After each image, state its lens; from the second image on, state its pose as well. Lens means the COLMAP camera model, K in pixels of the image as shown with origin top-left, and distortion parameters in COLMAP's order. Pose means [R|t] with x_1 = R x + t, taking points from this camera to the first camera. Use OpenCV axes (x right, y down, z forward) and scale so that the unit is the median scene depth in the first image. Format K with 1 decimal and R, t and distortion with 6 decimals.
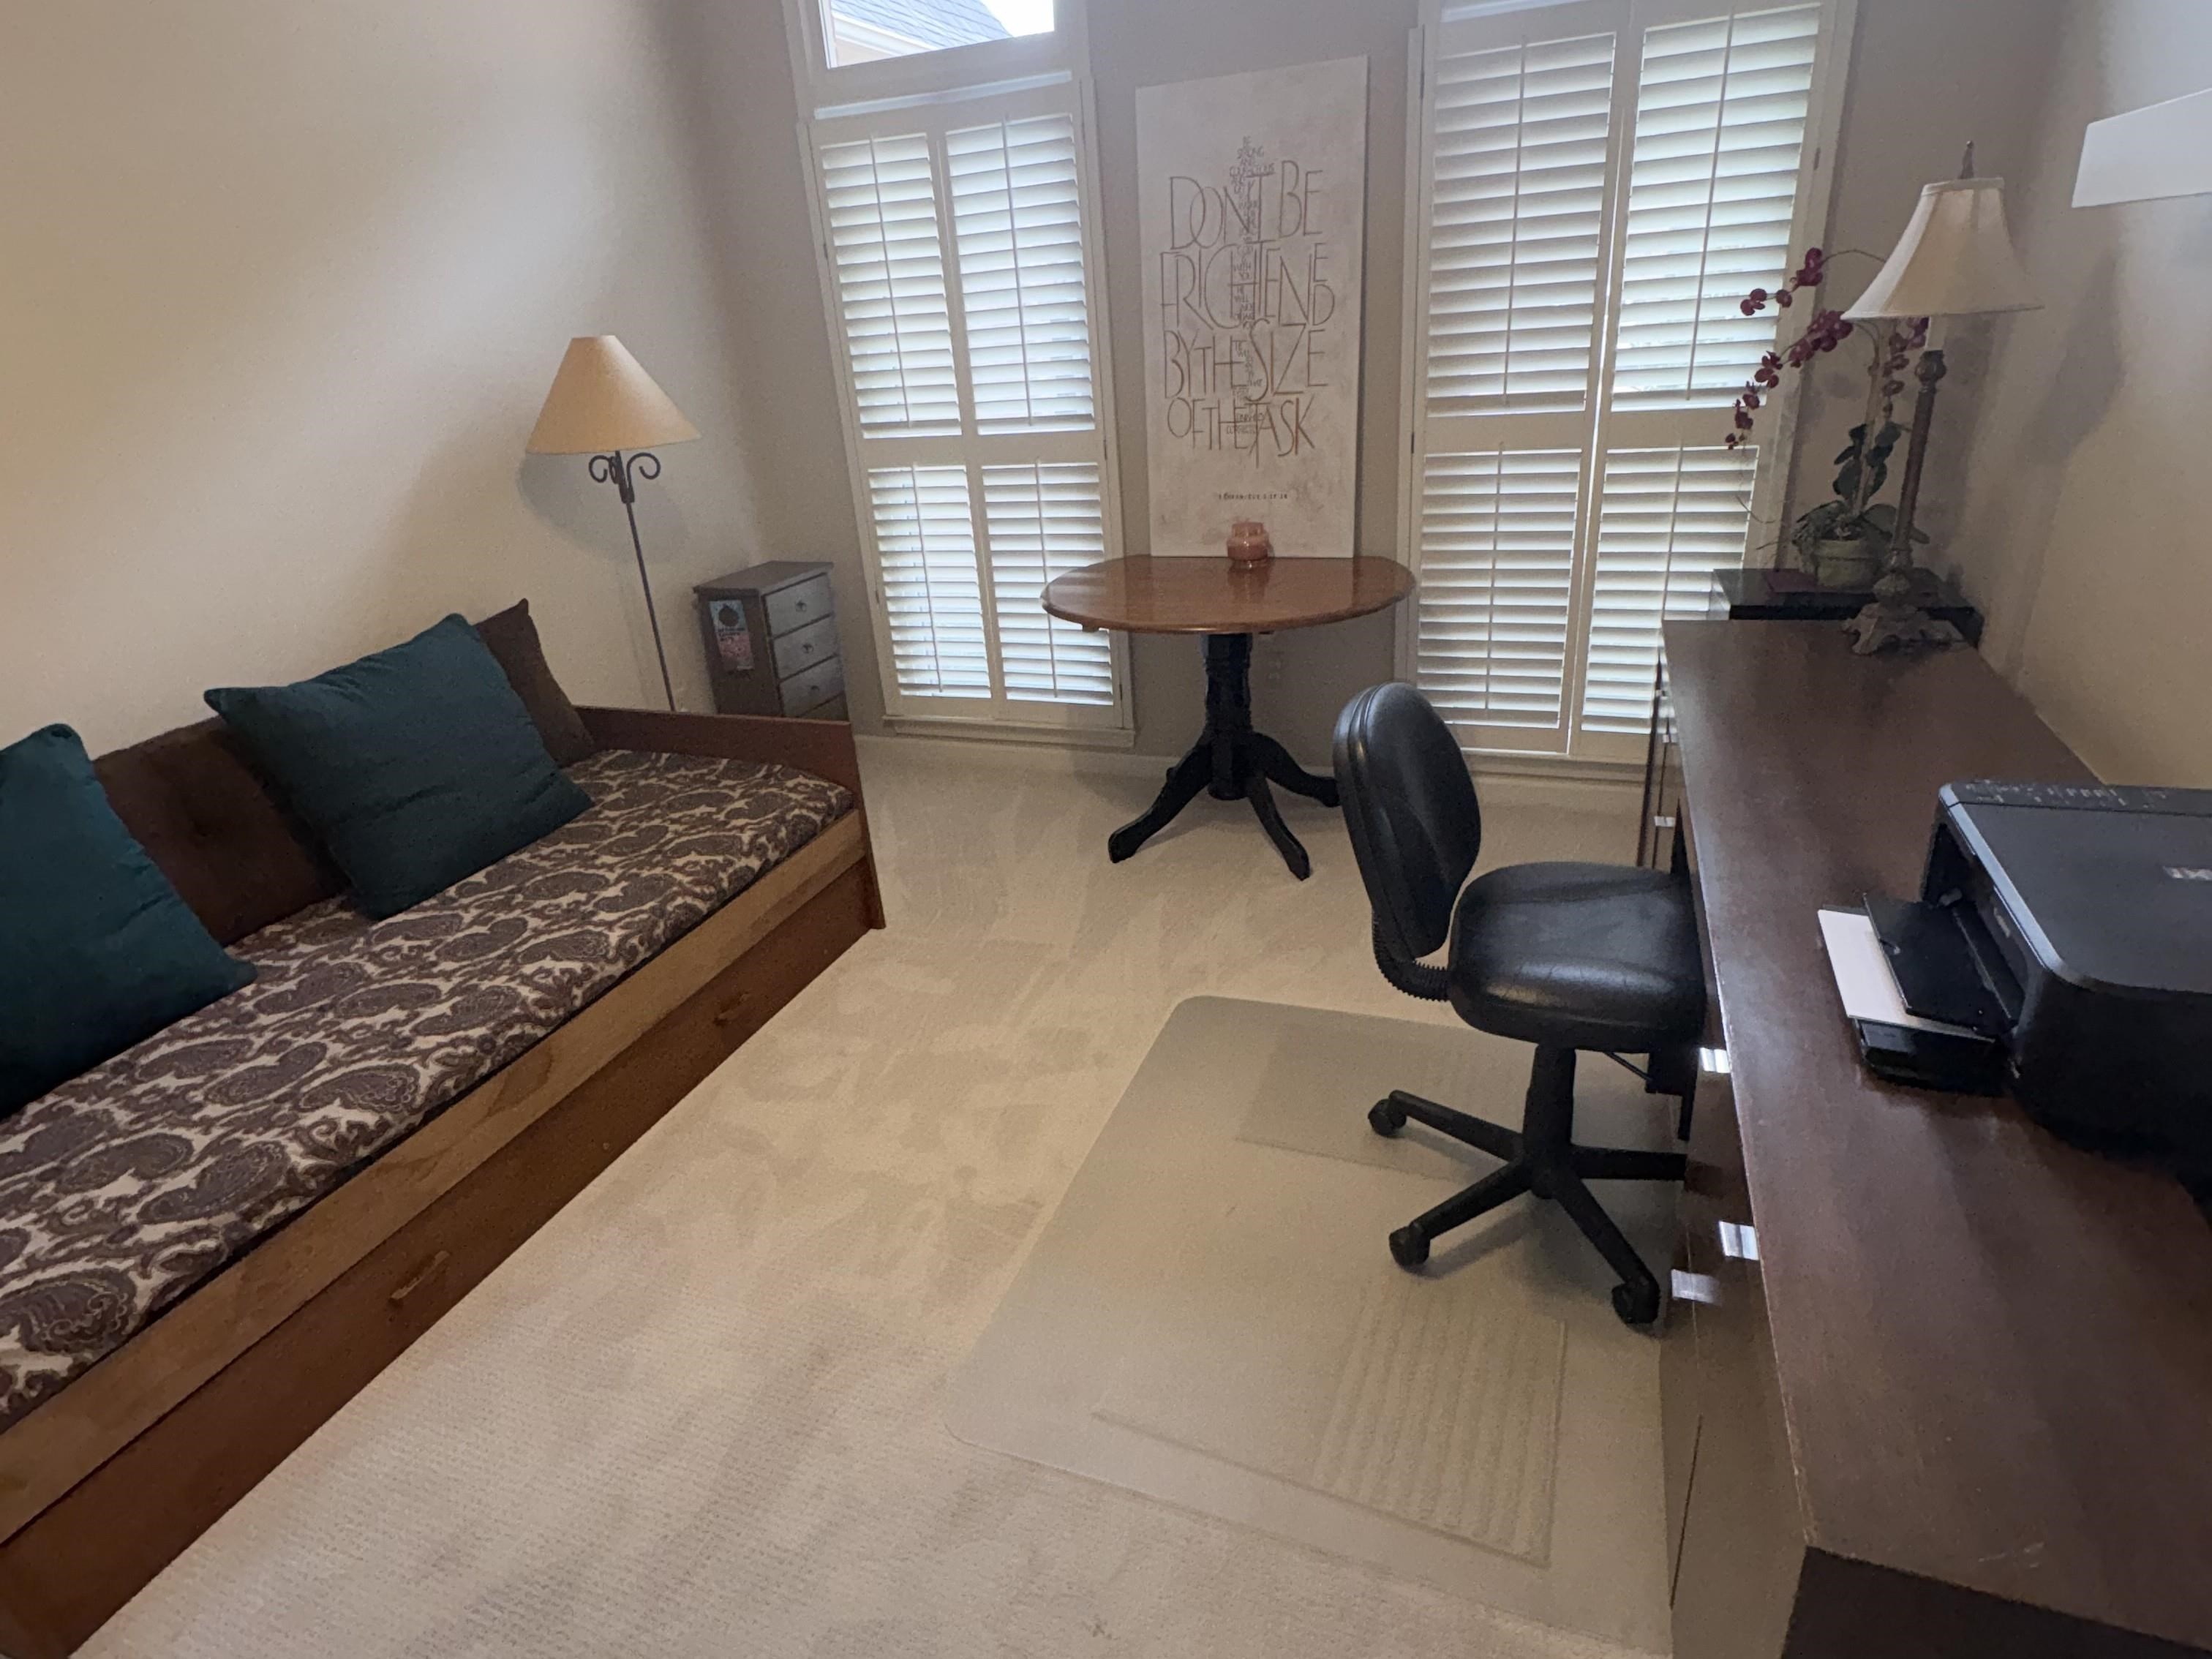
lens RADIAL K [[1165.4, 0, 1109.7], [0, 1165.4, 816.1], [0, 0, 1]] dist [0.001075, 0.000284]
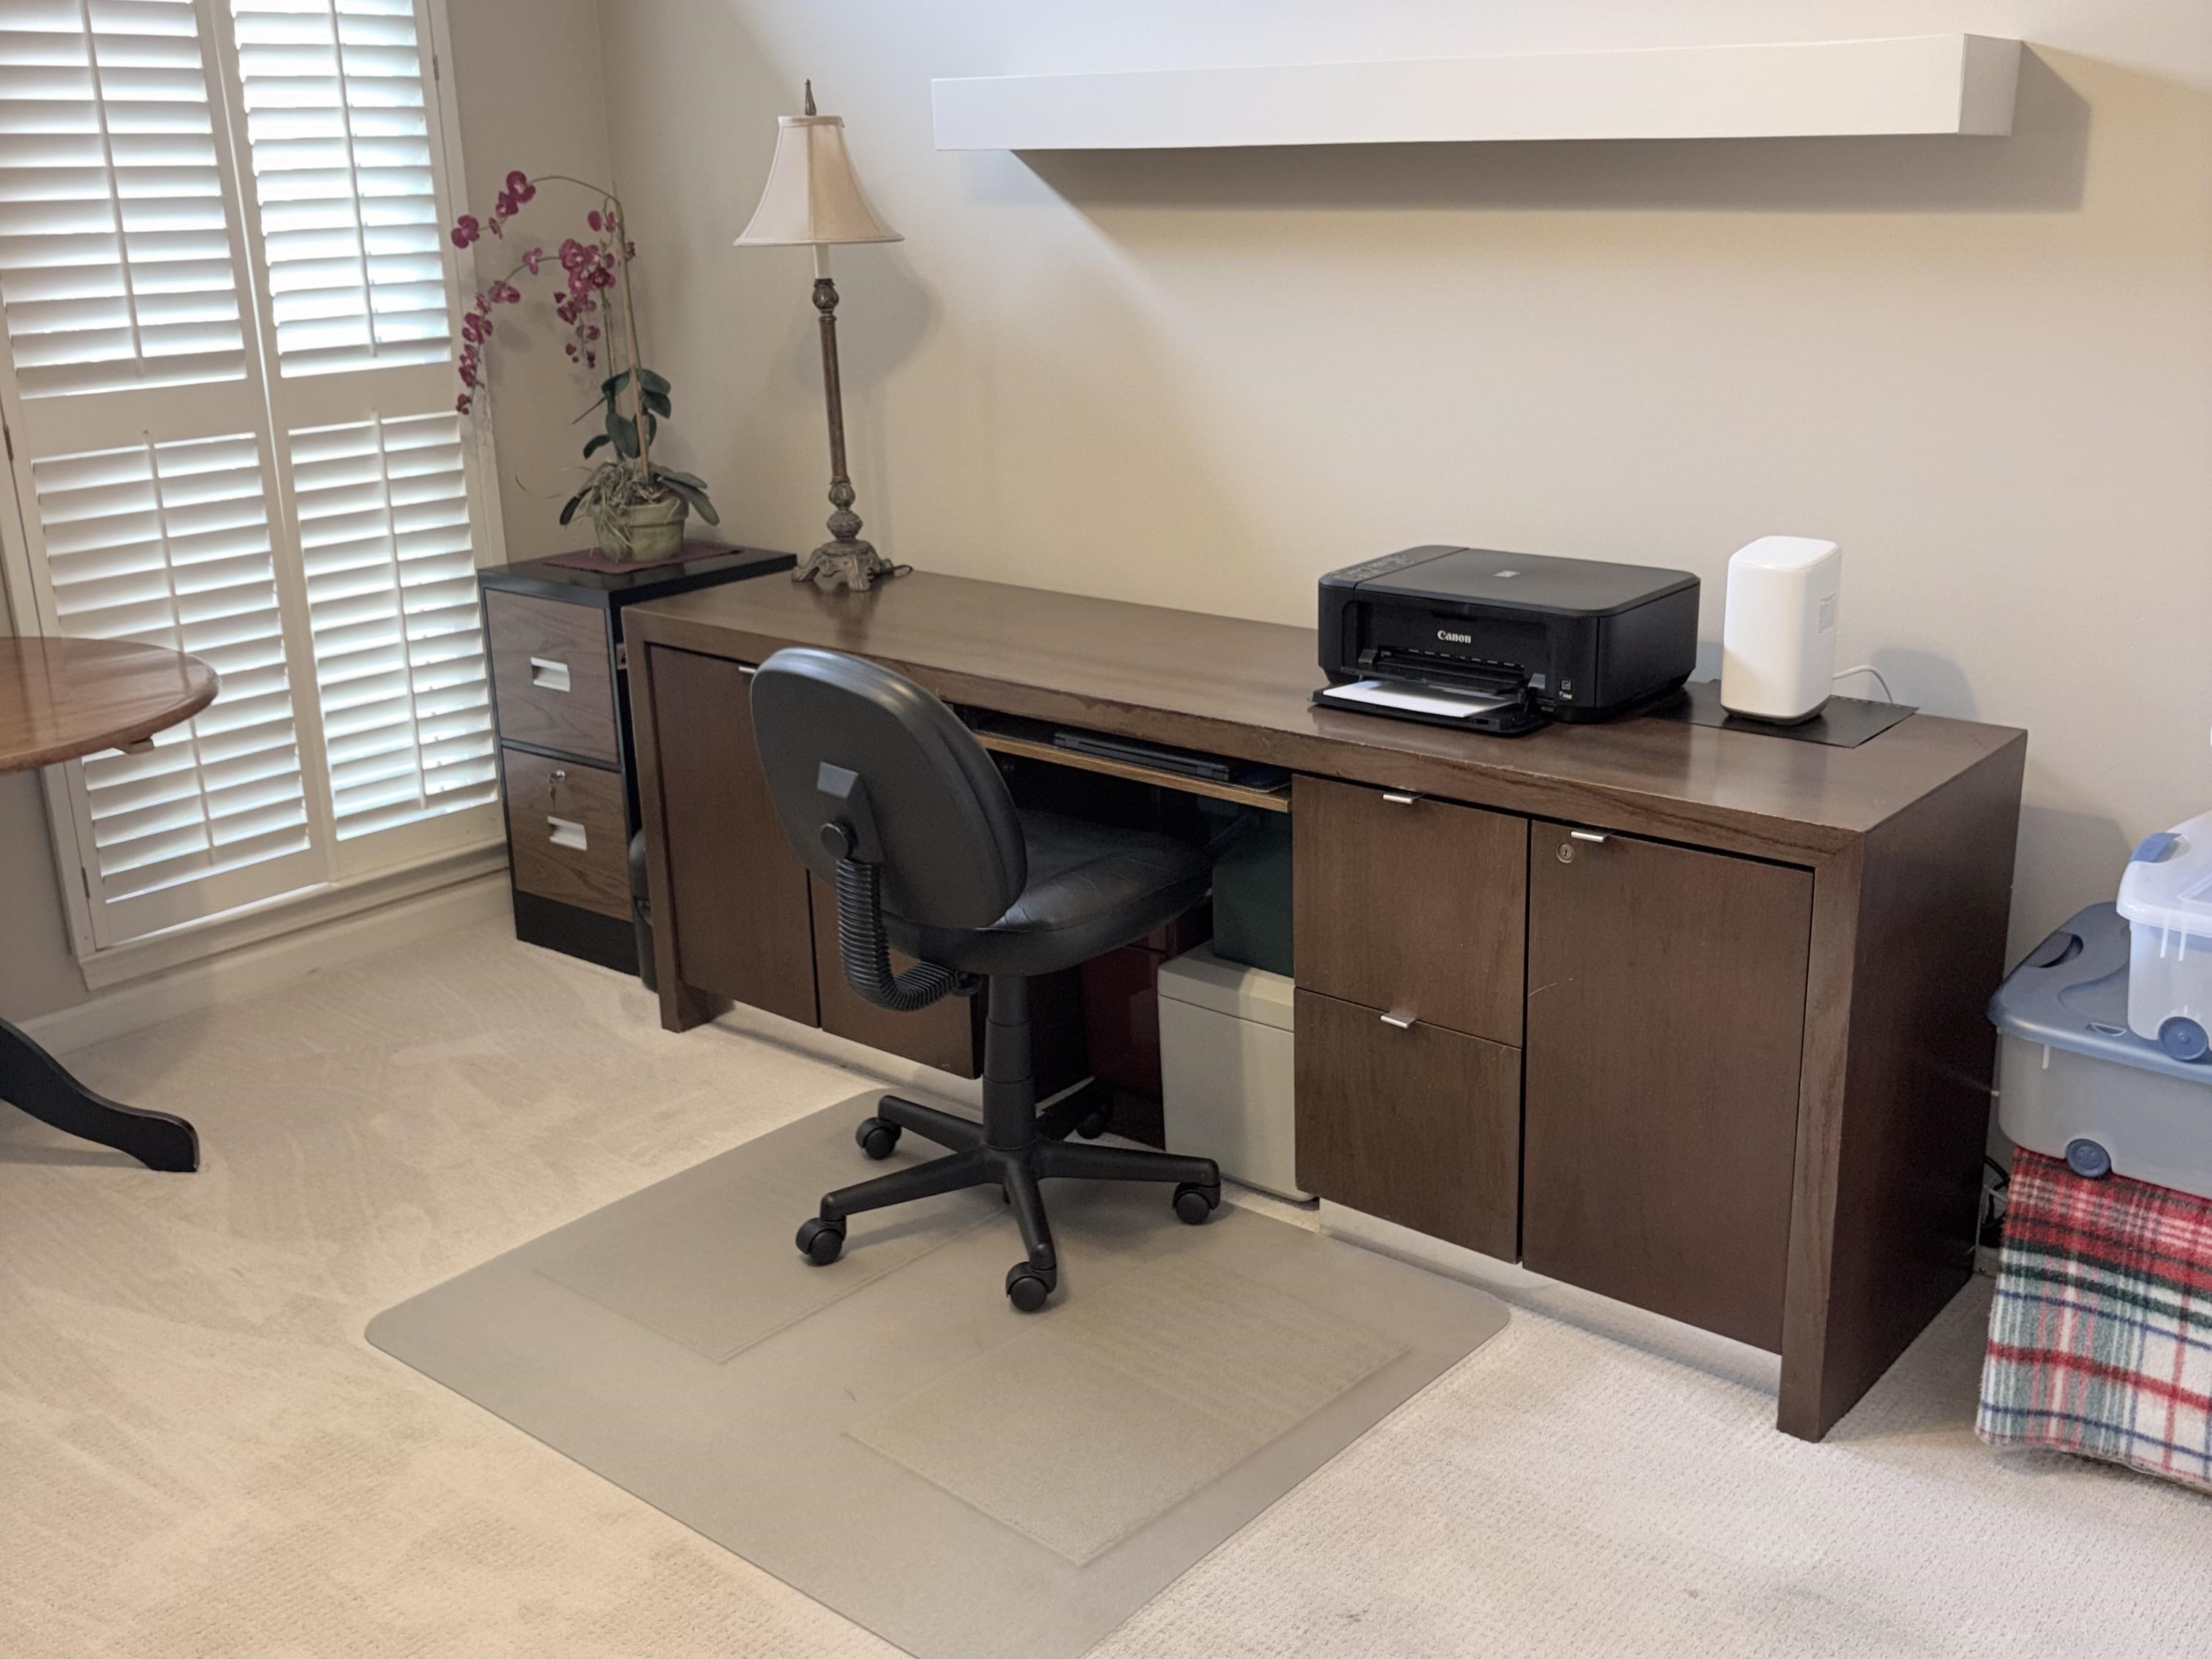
lens RADIAL K [[2190.3, 0, 1111.0], [0, 2190.3, 832.5], [0, 0, 1]] dist [0.003289, 0.000000]
pose [[0.324340, -0.215980, 0.920954, -0.677573], [0.370117, 0.924943, 0.086568, -0.026445], [-0.870527, 0.312783, 0.379934, 0.159435]]
